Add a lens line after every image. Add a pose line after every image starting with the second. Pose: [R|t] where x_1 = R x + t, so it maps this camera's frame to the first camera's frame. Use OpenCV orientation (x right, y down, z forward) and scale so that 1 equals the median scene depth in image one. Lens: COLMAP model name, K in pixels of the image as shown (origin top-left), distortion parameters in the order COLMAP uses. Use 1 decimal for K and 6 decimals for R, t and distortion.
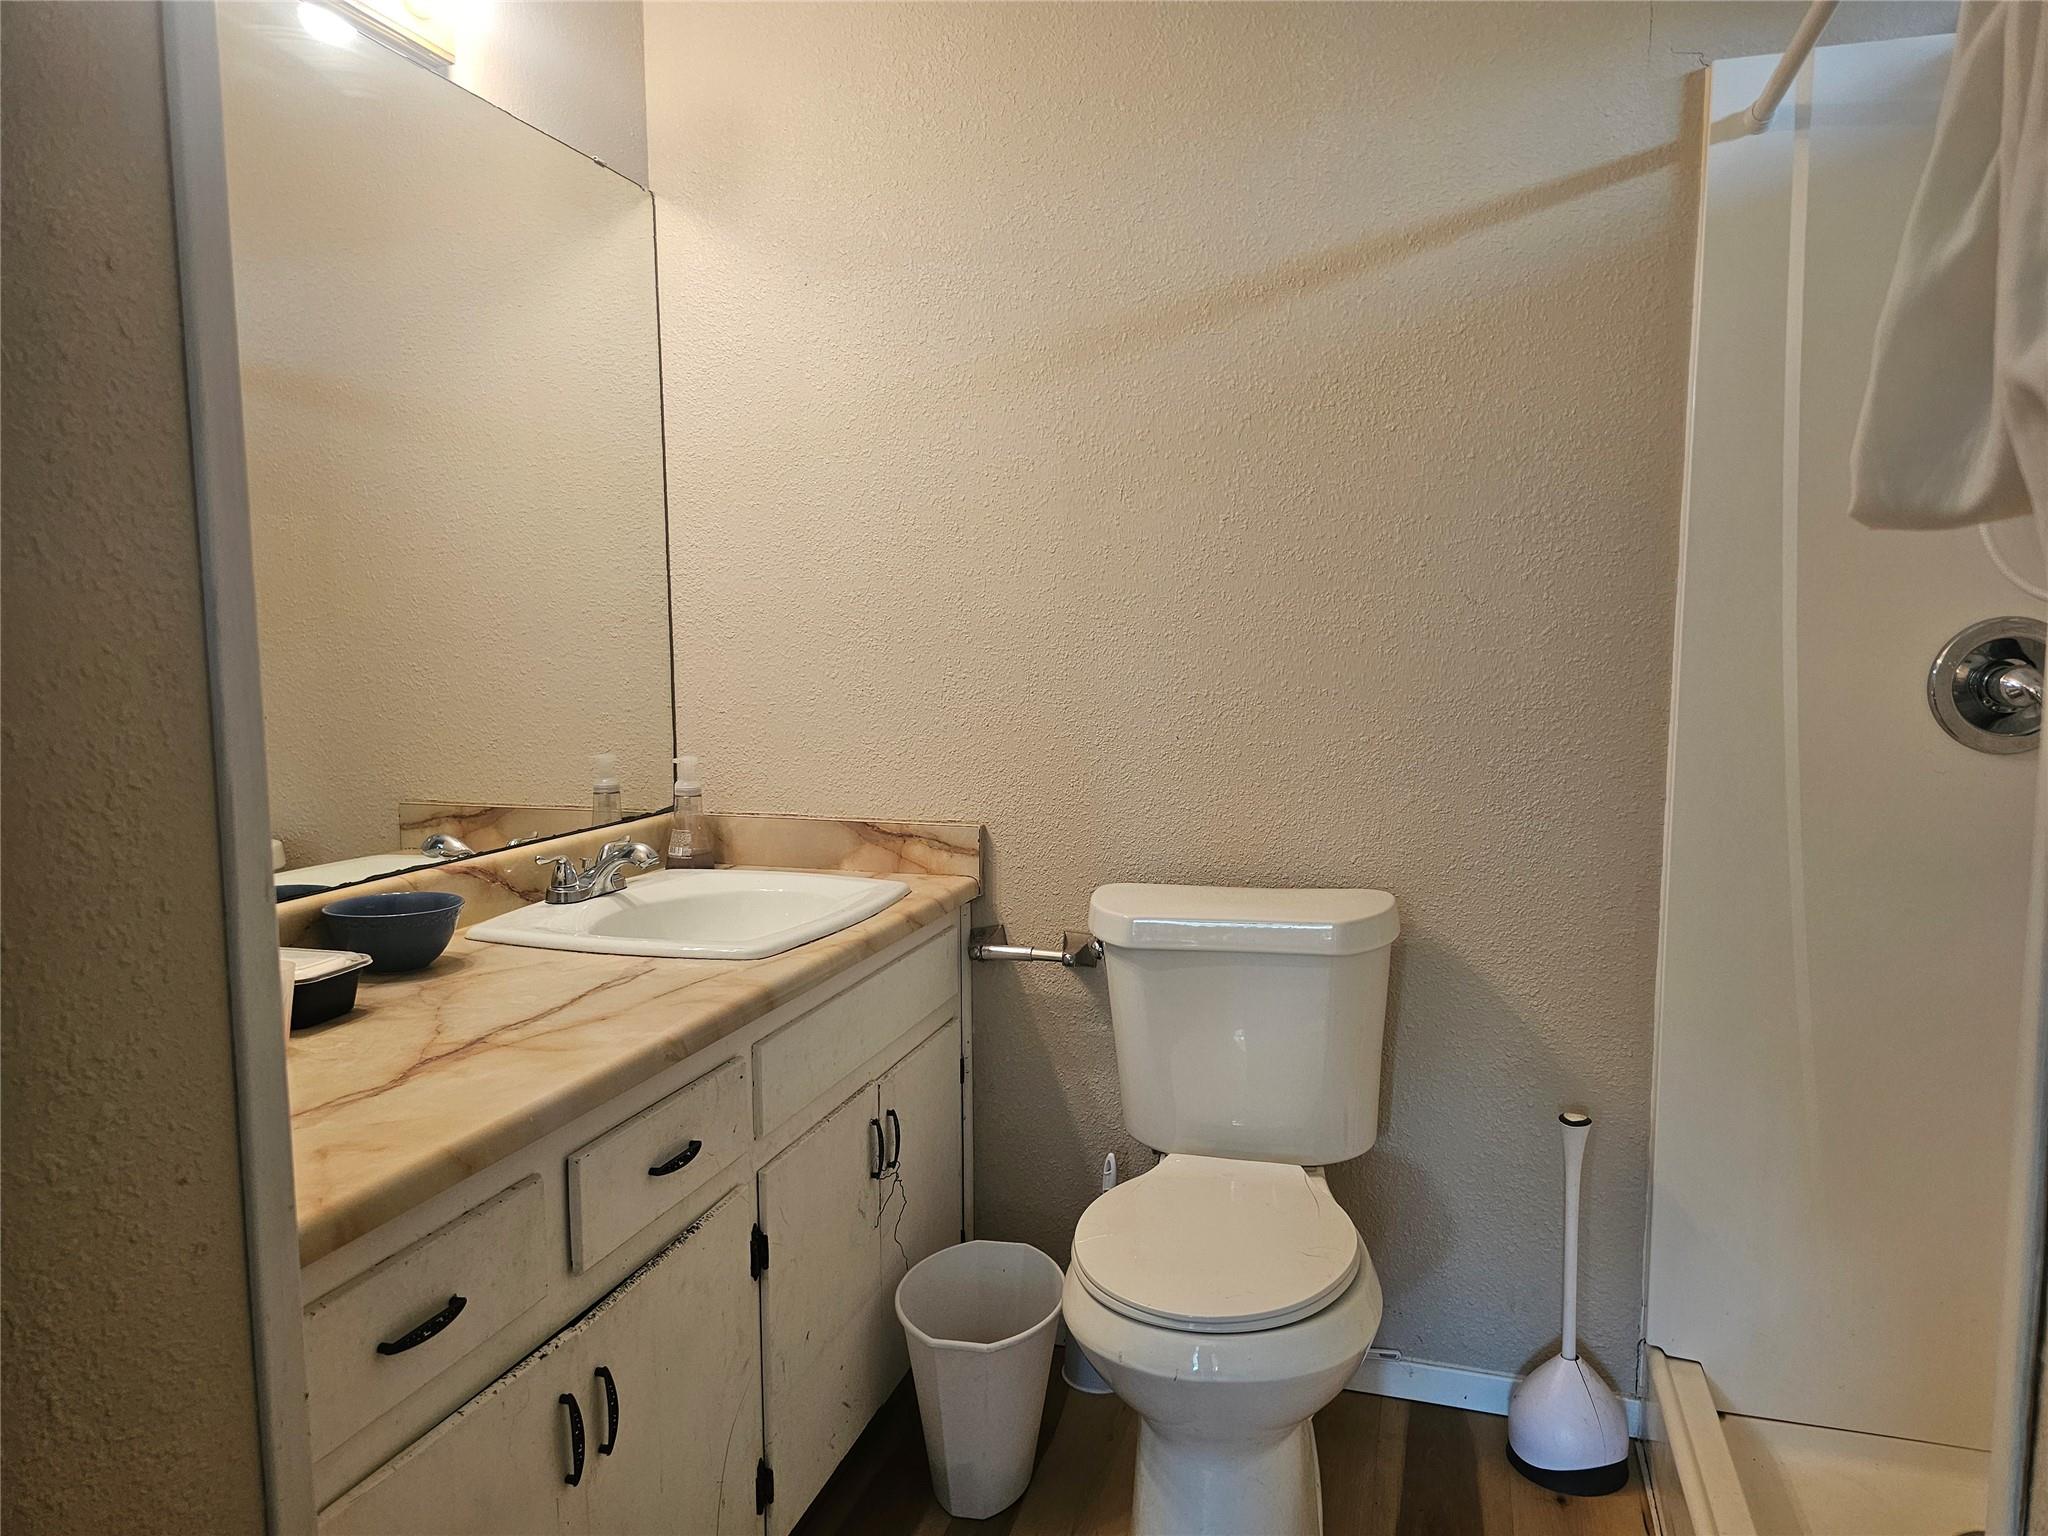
lens RADIAL K [[1348.8, 0, 1065.1], [0, 1348.8, 768.0], [0, 0, 1]] dist [0.072648, -0.084568]
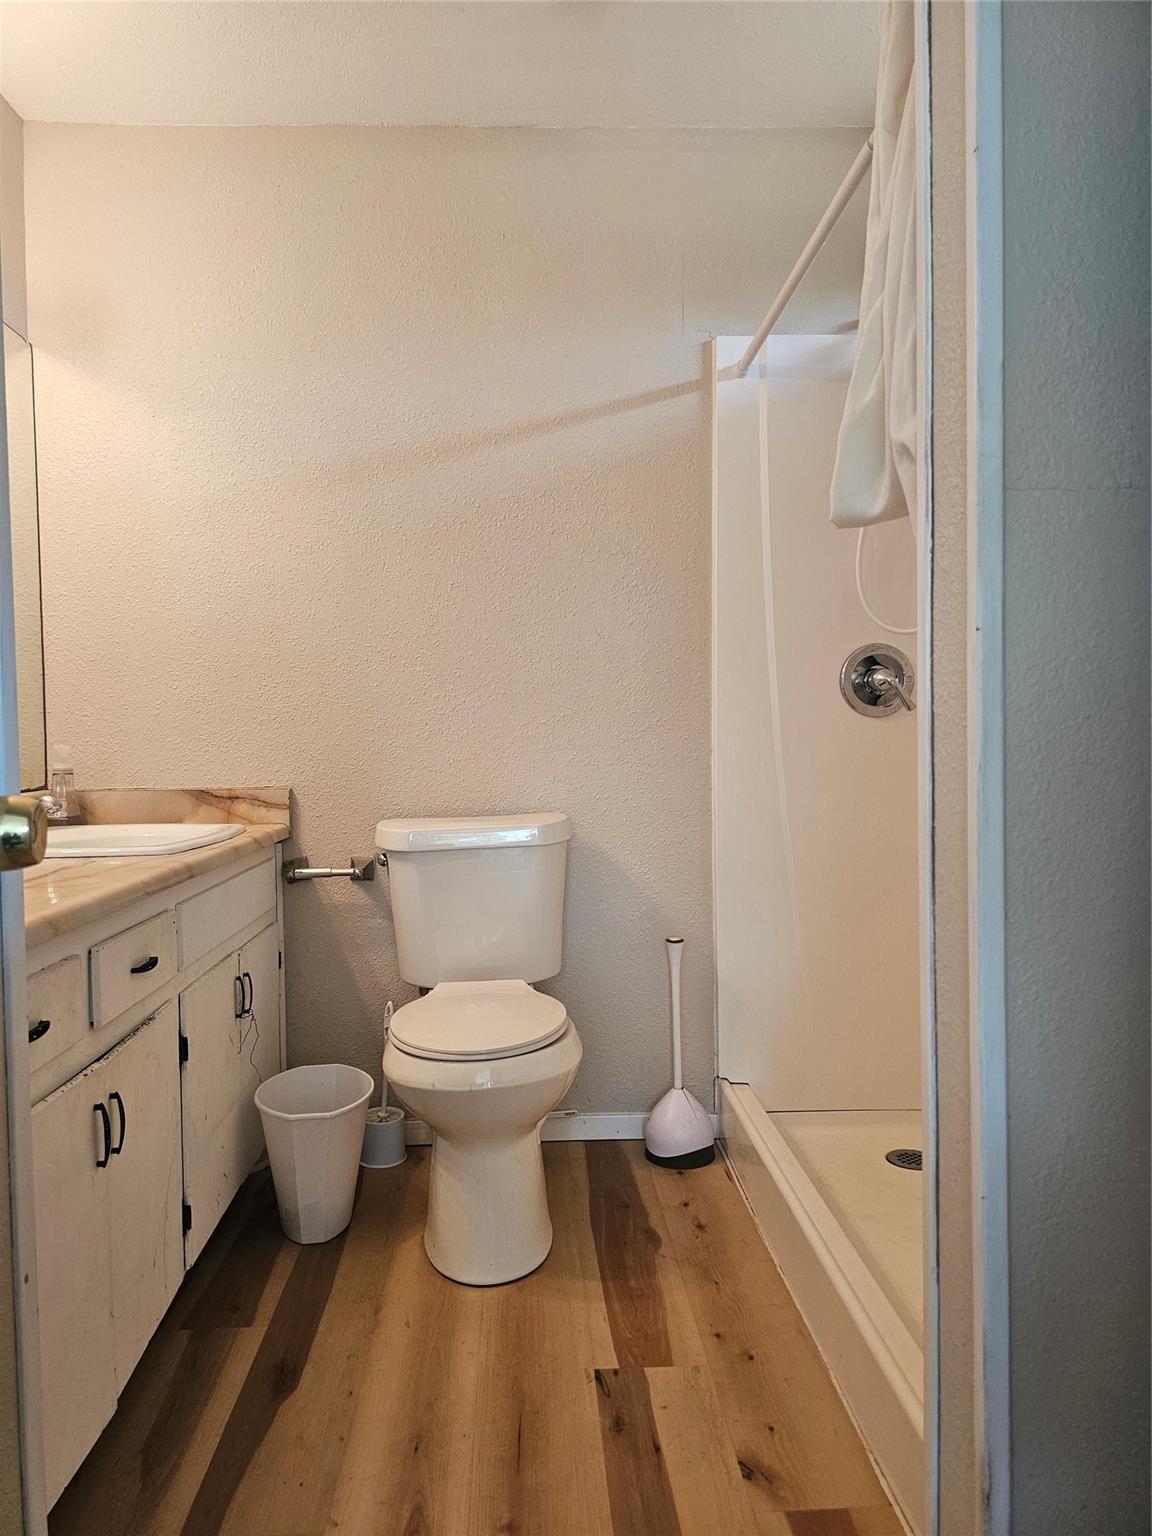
lens RADIAL K [[1011.6, 0, 572.9], [0, 1011.6, 762.4], [0, 0, 1]] dist [0.072648, -0.084568]
pose [[0.946113, -0.022280, 0.323070, -0.143623], [0.047065, 0.996498, -0.069108, 0.118994], [-0.320399, 0.080590, 0.943848, -0.155819]]
